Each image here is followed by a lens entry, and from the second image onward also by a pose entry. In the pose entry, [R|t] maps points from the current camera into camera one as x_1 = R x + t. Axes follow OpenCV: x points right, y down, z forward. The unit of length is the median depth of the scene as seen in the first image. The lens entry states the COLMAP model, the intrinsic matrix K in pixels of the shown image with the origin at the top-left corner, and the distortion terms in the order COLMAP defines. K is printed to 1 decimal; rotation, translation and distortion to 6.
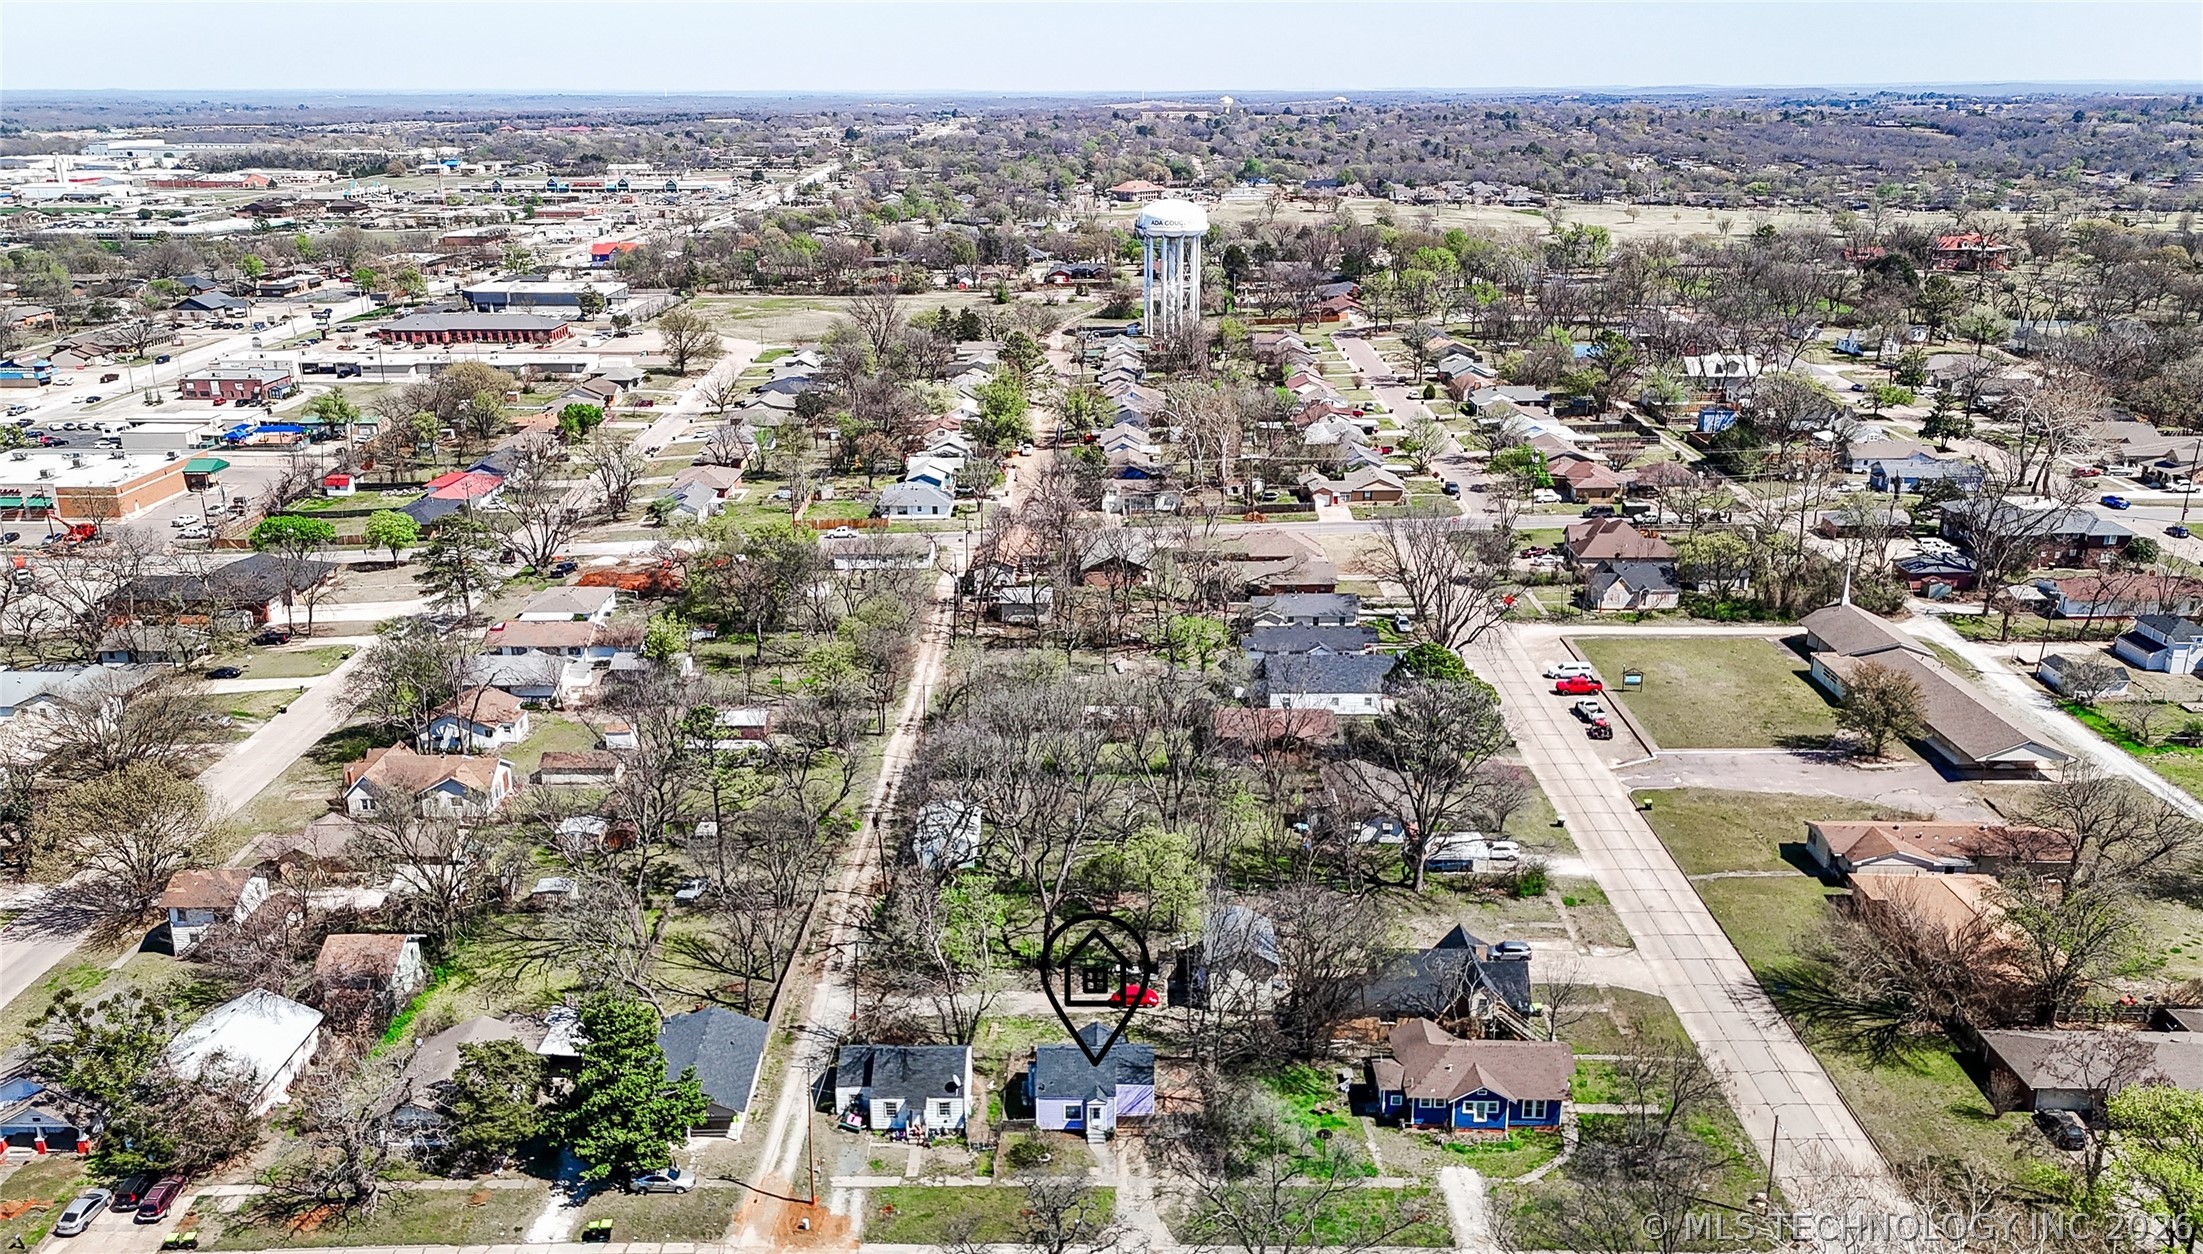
lens RADIAL K [[1651.2, 0, 1082.5], [0, 1651.2, 632.0], [0, 0, 1]] dist [0.080877, -0.079775]
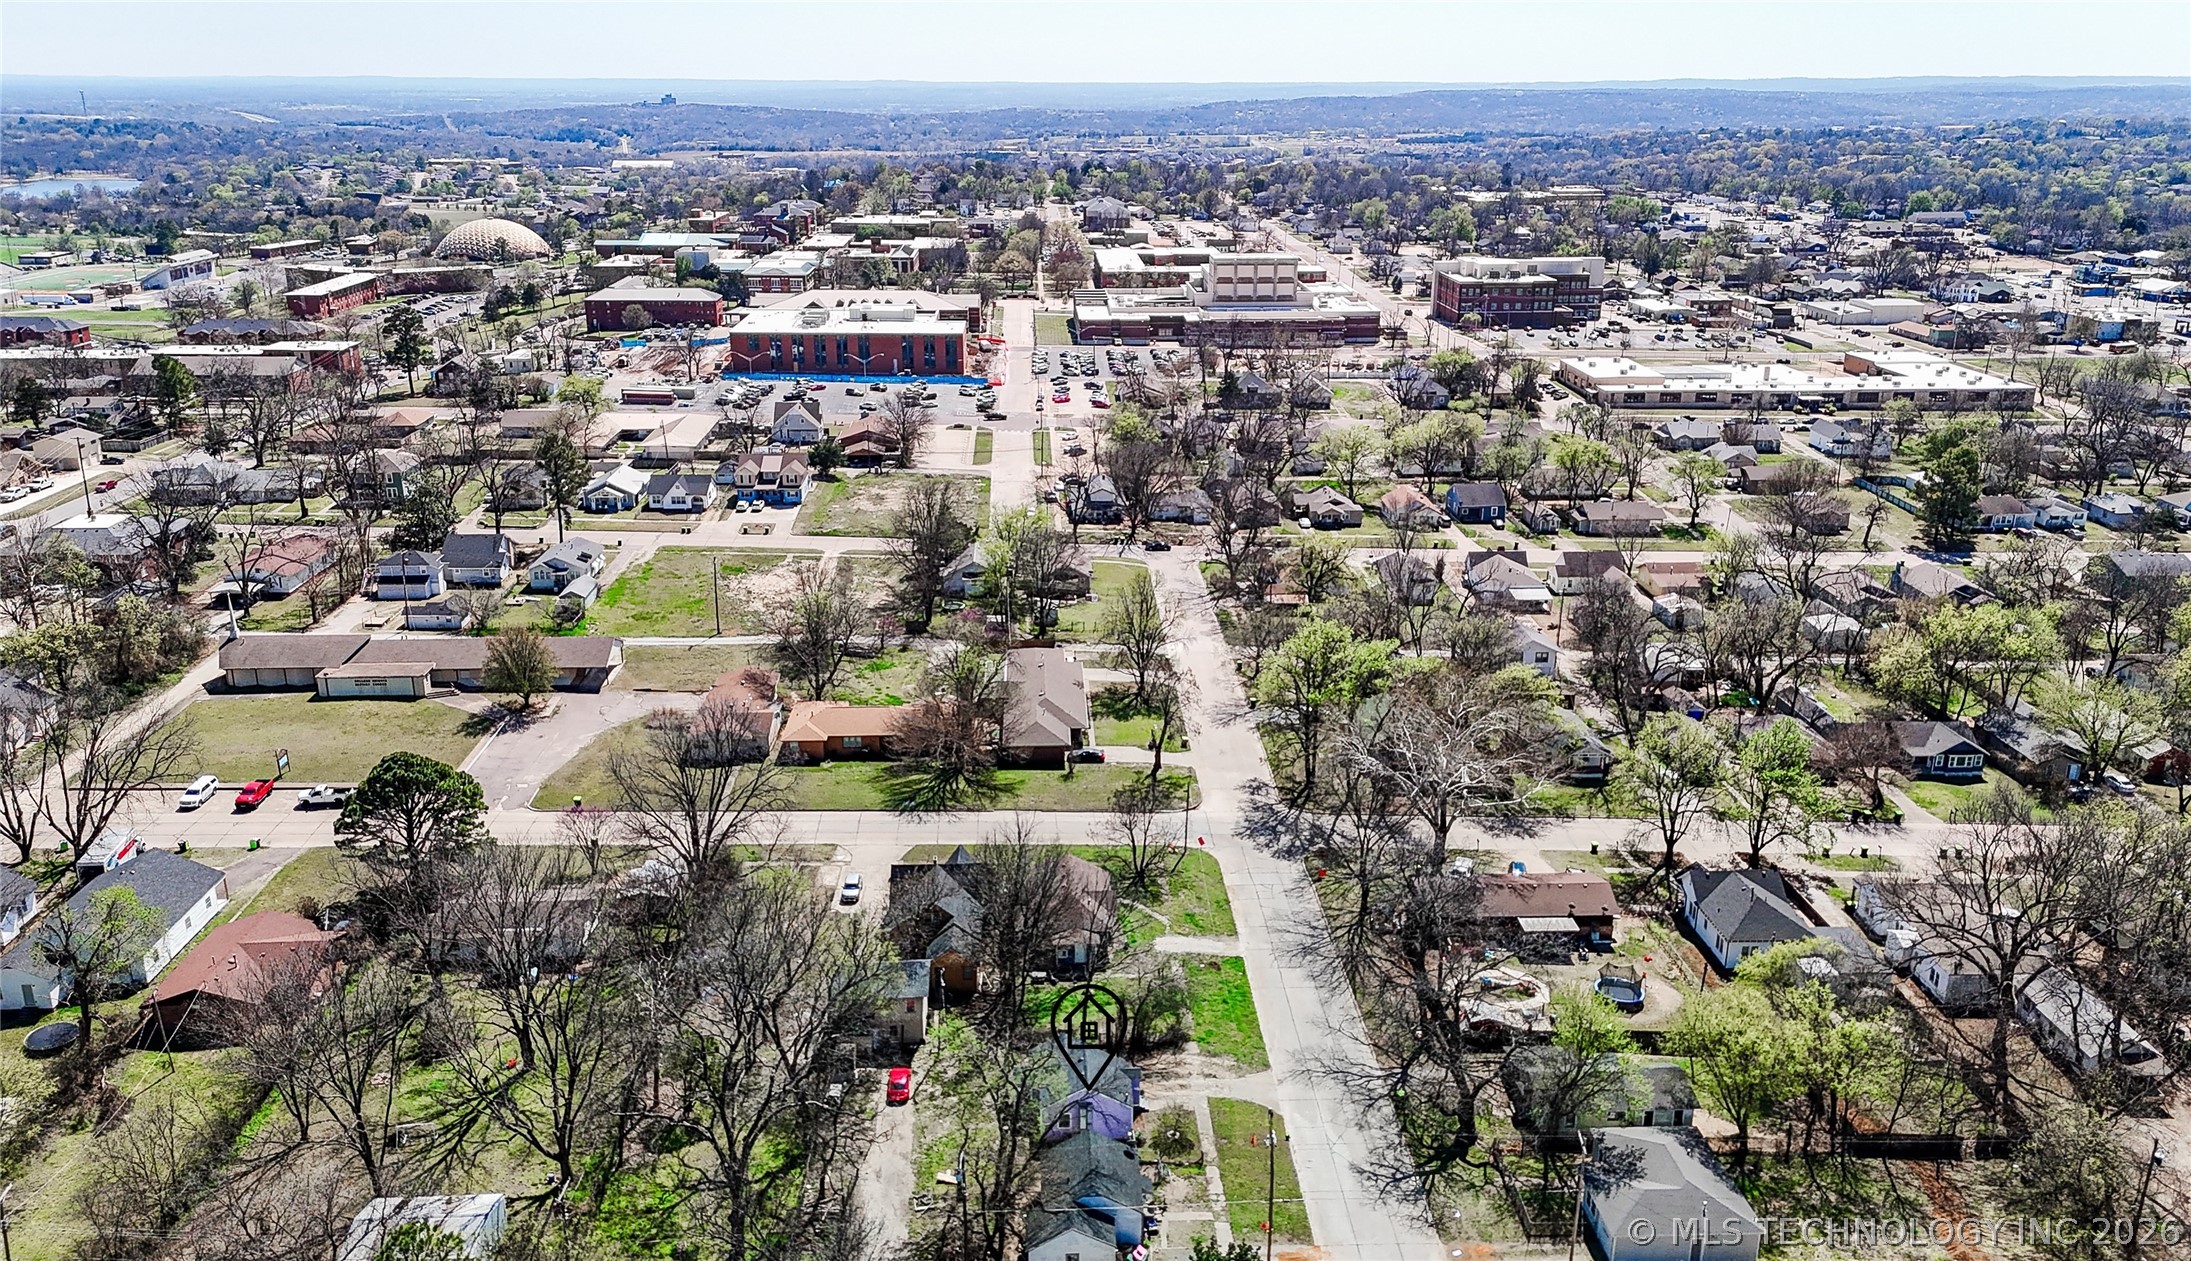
lens RADIAL K [[1637.1, 0, 1127.8], [0, 1637.1, 634.2], [0, 0, 1]] dist [0.057392, -0.049715]
pose [[-0.062257, -0.308846, 0.949072, -0.469816], [0.303582, 0.900000, 0.312792, -0.156237], [-0.950769, 0.307595, 0.037729, 0.462659]]
